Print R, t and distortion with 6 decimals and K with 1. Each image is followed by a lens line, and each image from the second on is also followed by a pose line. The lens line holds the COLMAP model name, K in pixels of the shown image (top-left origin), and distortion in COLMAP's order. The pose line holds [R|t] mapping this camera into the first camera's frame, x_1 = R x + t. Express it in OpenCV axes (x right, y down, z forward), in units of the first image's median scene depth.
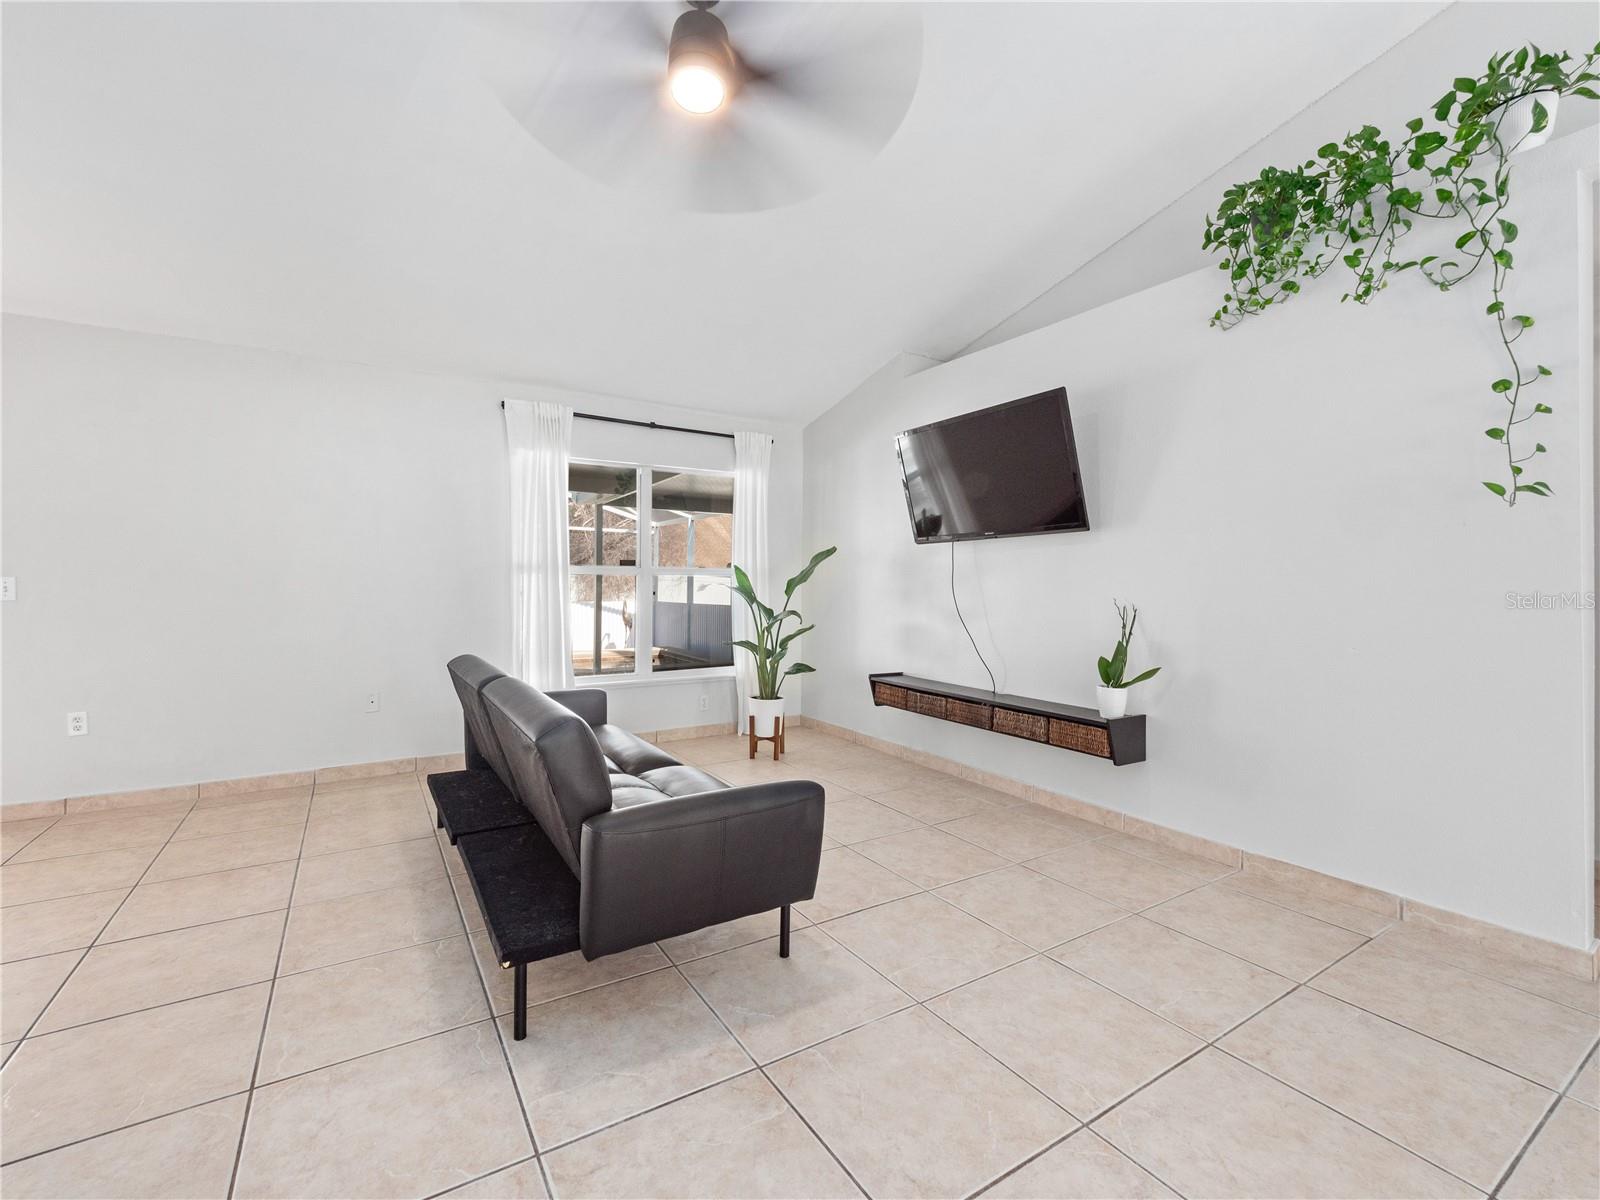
lens RADIAL K [[681.0, 0, 770.7], [0, 681.0, 580.1], [0, 0, 1]] dist [0.005113, -0.004790]
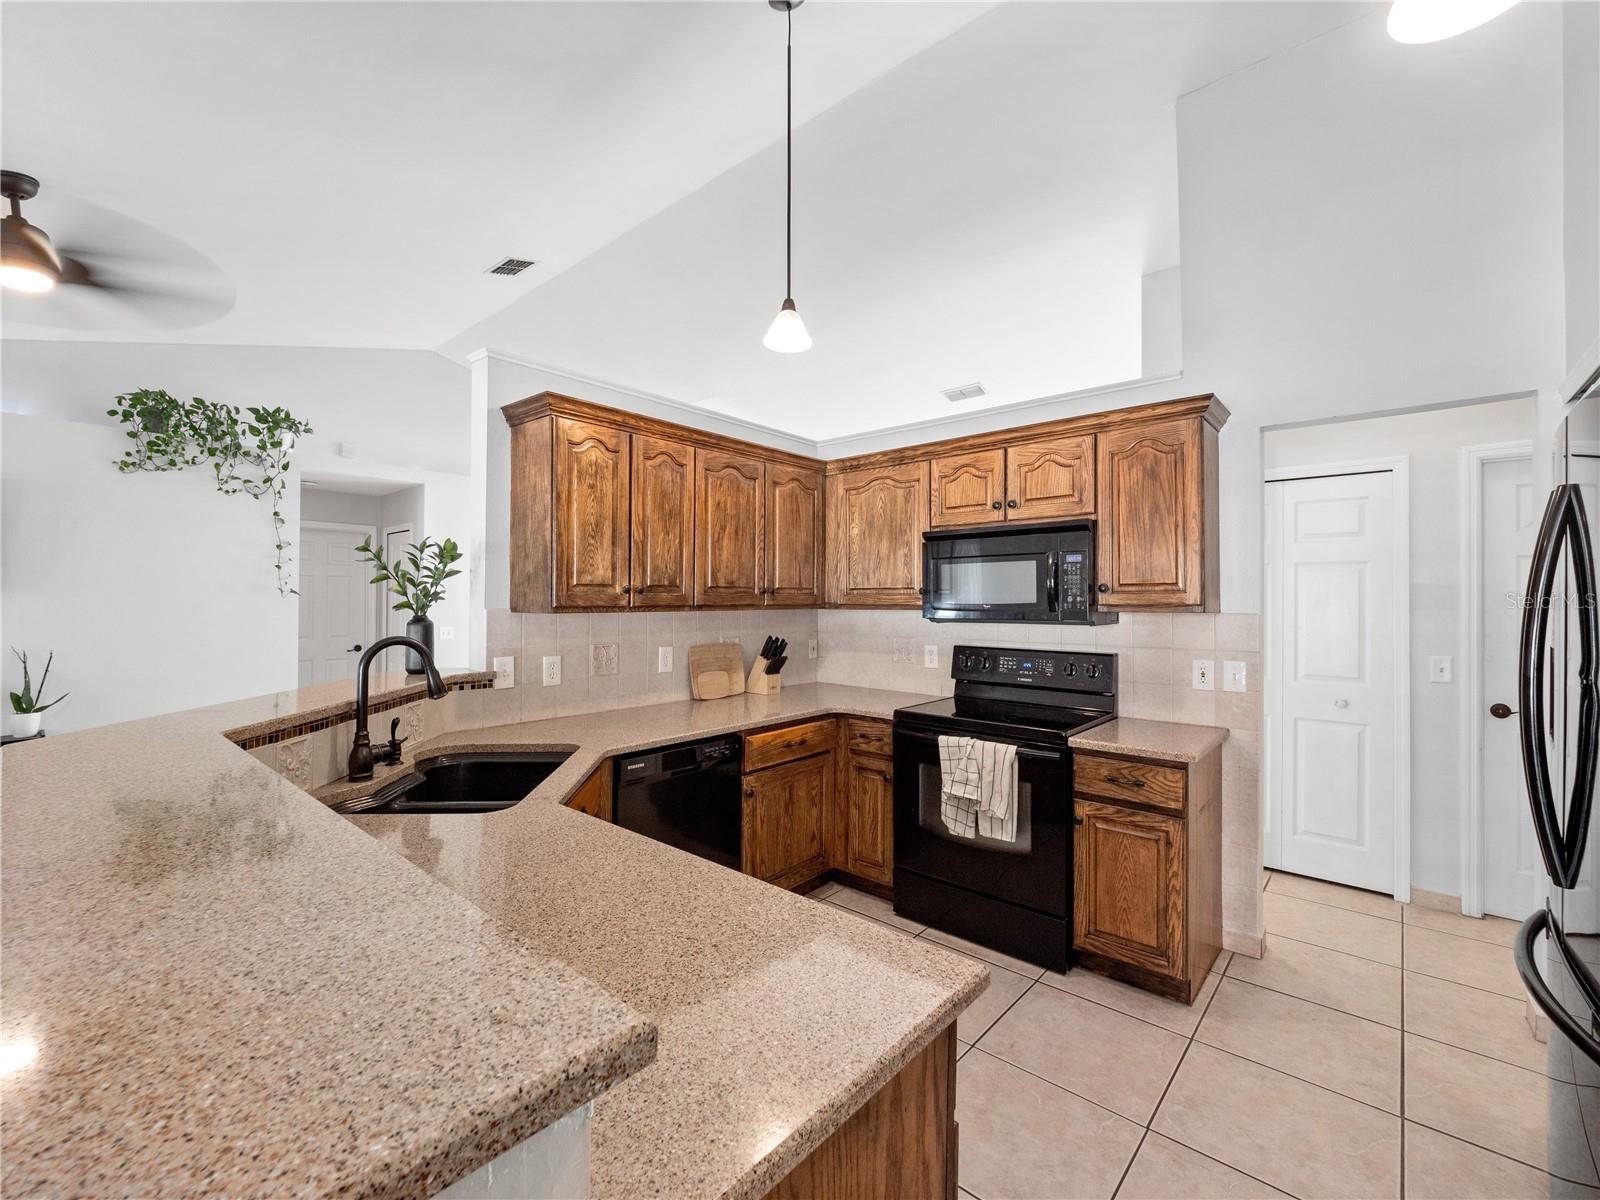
lens RADIAL K [[681.0, 0, 779.0], [0, 681.0, 591.3], [0, 0, 1]] dist [0.005113, -0.004790]
pose [[-0.285449, 0.004633, 0.958383, -1.173040], [-0.009505, 0.999925, -0.007665, -0.082126], [-0.958347, -0.011297, -0.285384, -0.013937]]
